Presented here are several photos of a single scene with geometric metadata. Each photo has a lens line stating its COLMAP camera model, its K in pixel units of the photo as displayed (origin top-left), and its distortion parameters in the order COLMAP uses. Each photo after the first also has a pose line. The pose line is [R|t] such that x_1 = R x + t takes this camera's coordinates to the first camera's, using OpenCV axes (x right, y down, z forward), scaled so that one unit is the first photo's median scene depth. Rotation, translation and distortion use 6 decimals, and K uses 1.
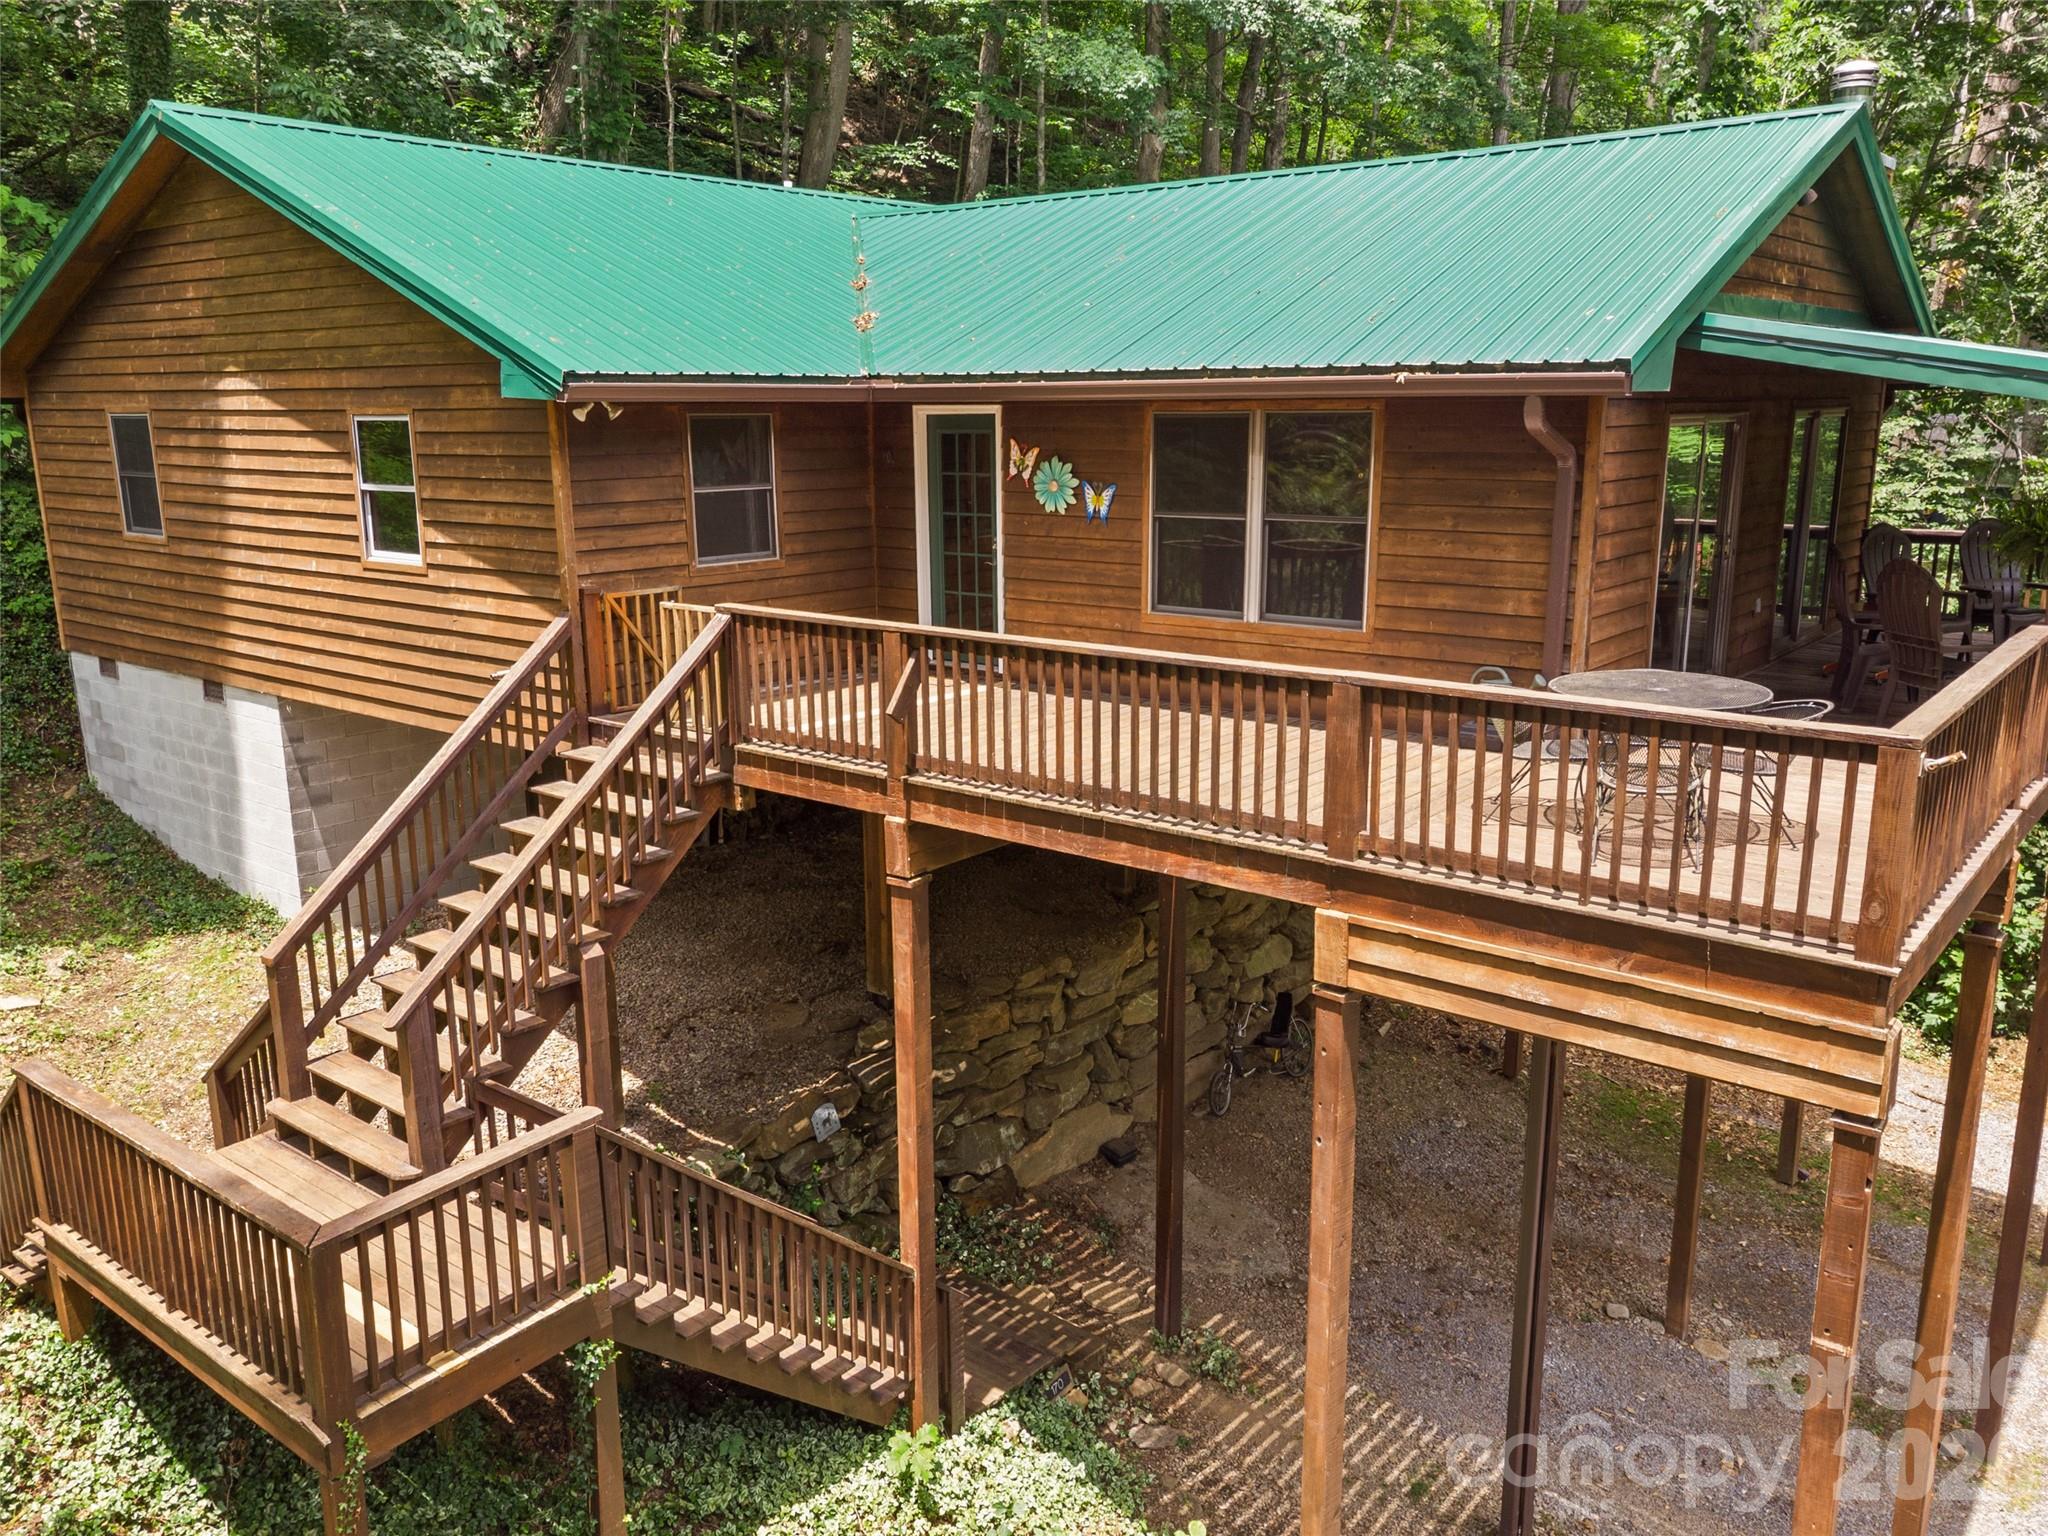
lens RADIAL K [[1580.1, 0, 1041.8], [0, 1580.1, 775.1], [0, 0, 1]] dist [0.014739, -0.002534]
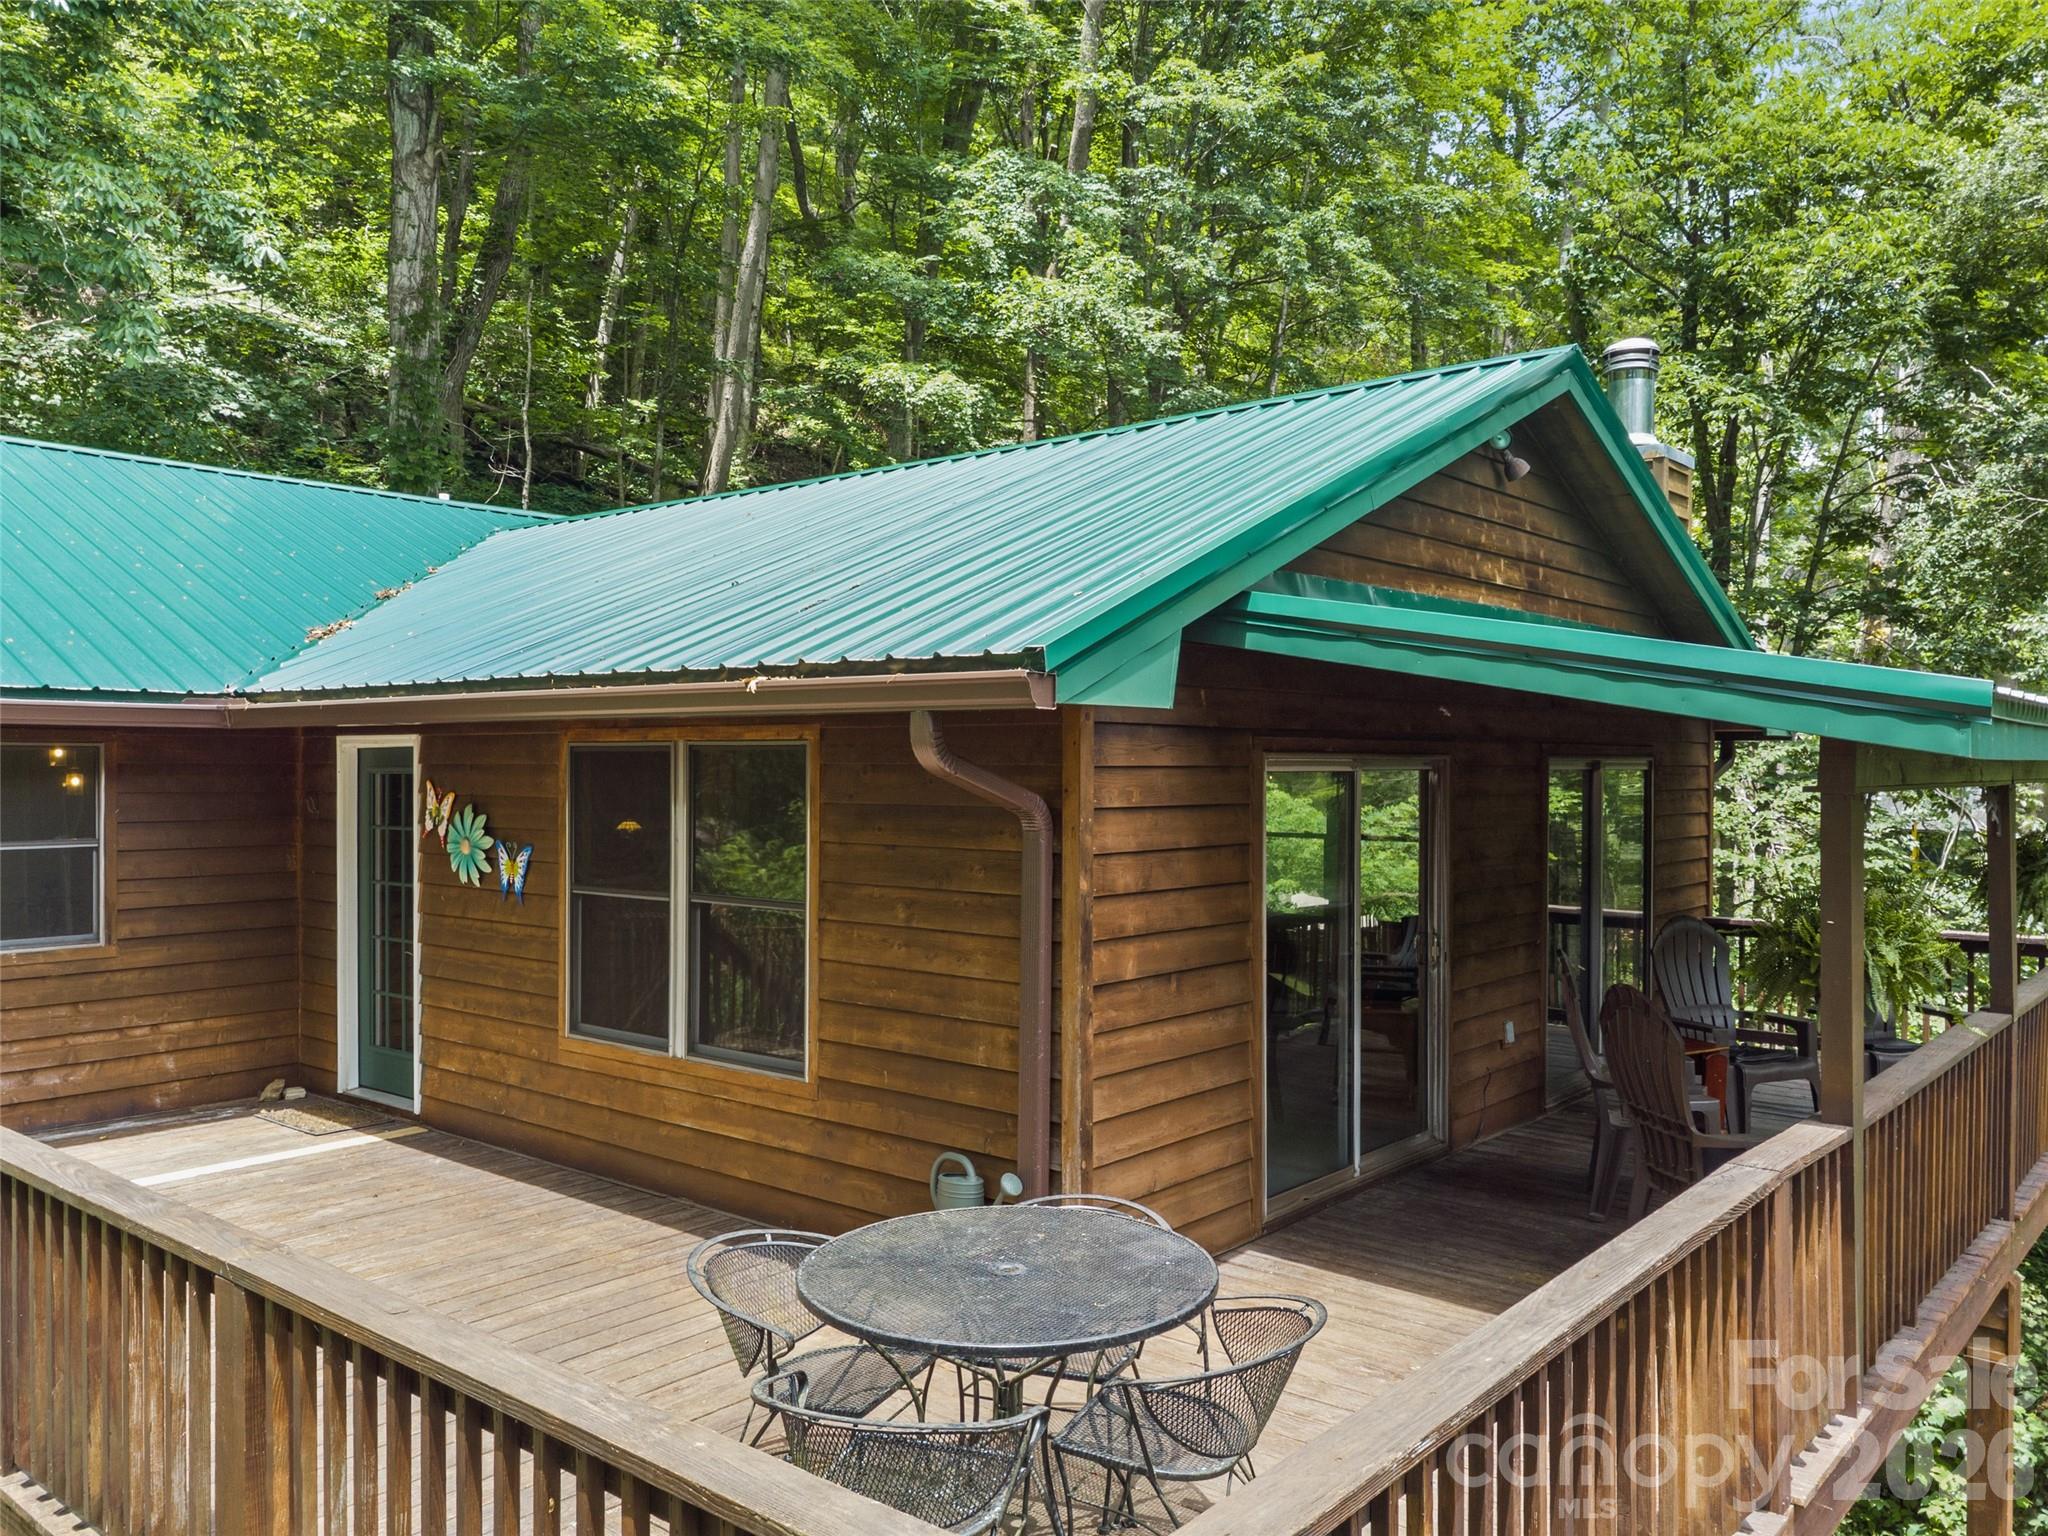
lens RADIAL K [[1580.1, 0, 1004.1], [0, 1580.1, 770.5], [0, 0, 1]] dist [0.014739, -0.002534]
pose [[0.999608, 0.012160, -0.025215, 0.269499], [-0.017516, 0.974310, -0.224530, -0.064430], [0.021837, 0.224884, 0.974141, 0.323784]]
